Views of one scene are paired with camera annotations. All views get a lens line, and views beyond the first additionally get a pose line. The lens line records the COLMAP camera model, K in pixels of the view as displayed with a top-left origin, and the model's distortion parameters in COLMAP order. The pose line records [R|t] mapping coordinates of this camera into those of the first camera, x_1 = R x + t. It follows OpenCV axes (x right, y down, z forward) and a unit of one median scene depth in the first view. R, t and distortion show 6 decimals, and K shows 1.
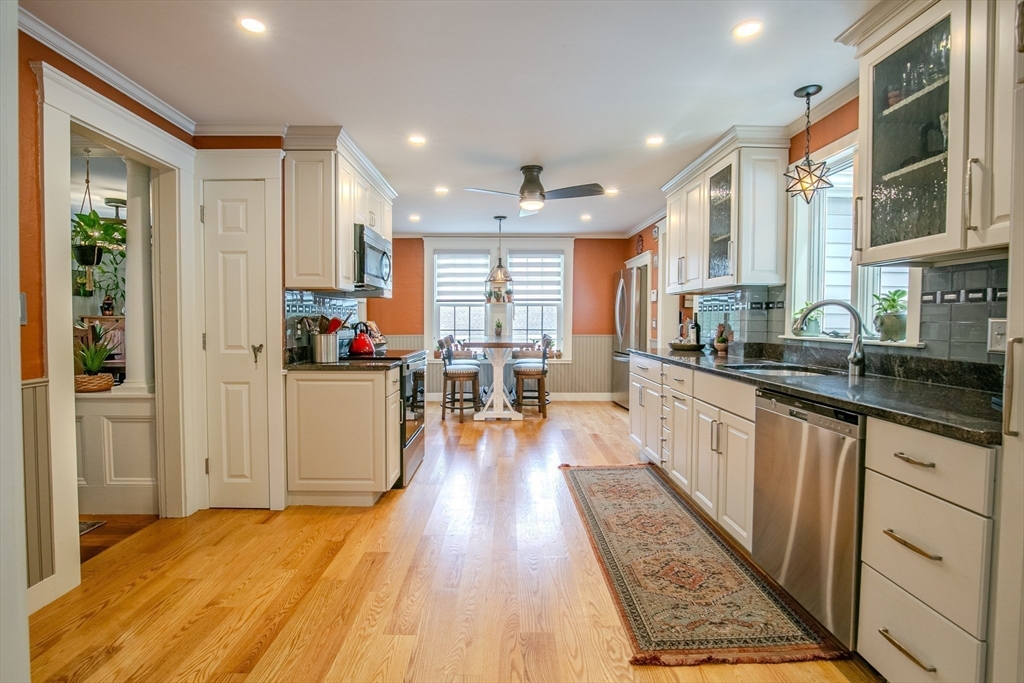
lens RADIAL K [[471.8, 0, 501.4], [0, 471.8, 337.2], [0, 0, 1]] dist [-0.025847, 0.000137]
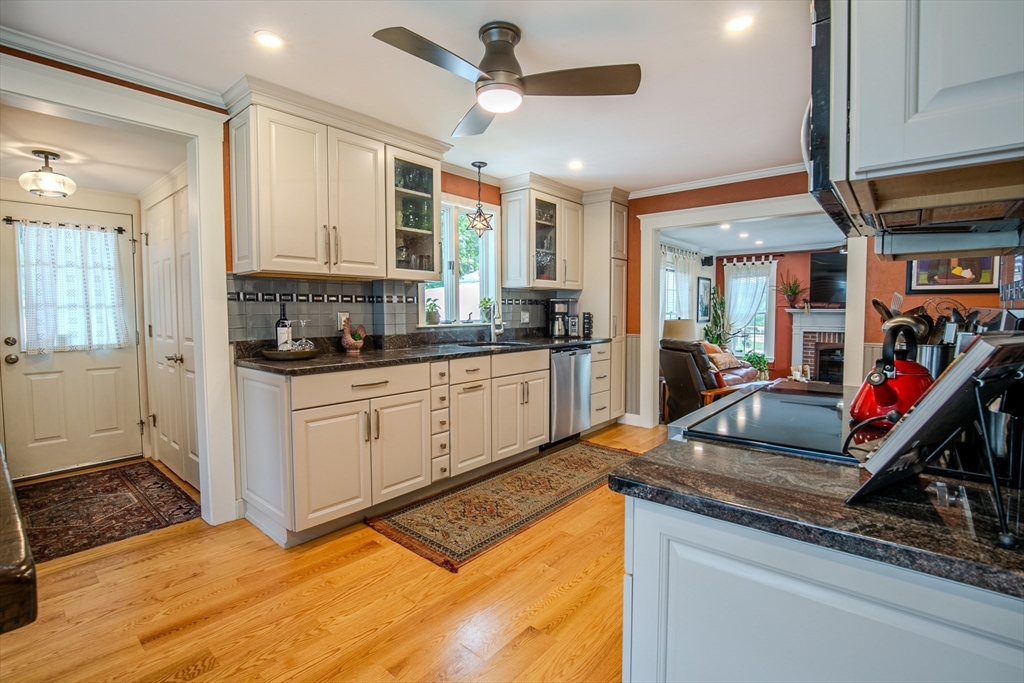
lens RADIAL K [[471.8, 0, 507.7], [0, 471.8, 335.9], [0, 0, 1]] dist [-0.025847, 0.000137]
pose [[-0.759249, -0.020253, 0.650485, -0.366642], [0.035796, 0.996703, 0.072813, -0.058087], [-0.649815, 0.078568, -0.756021, 1.735105]]
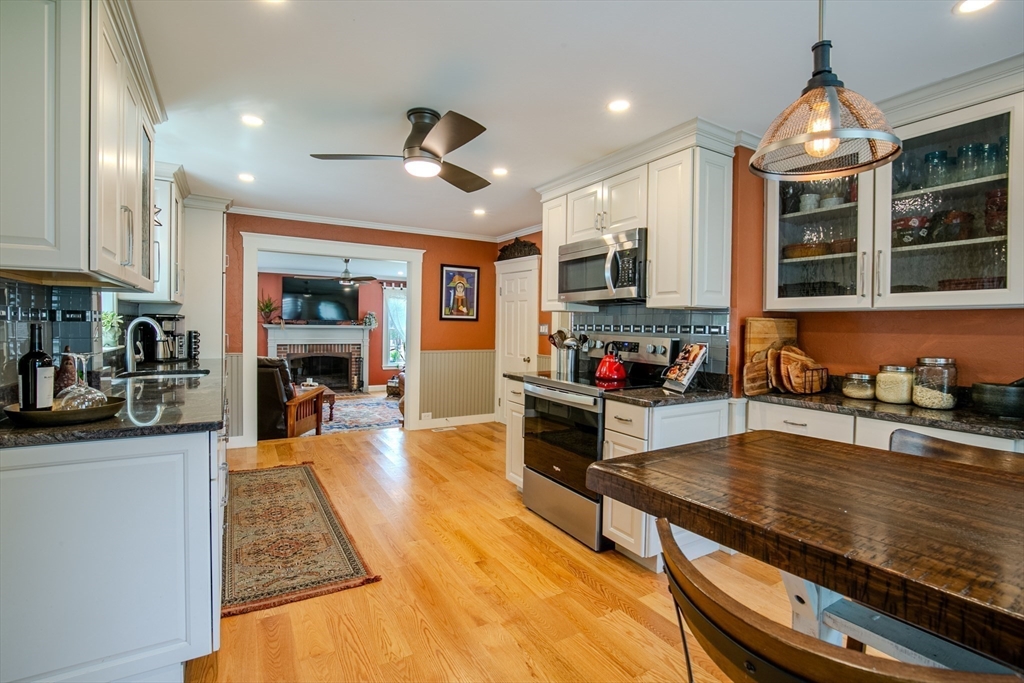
lens RADIAL K [[471.8, 0, 510.9], [0, 471.8, 335.8], [0, 0, 1]] dist [-0.025847, 0.000137]
pose [[-0.857608, 0.011489, -0.514176, 0.362220], [-0.022112, 0.998002, 0.059182, -0.099086], [0.513829, 0.062124, -0.855640, 2.017925]]
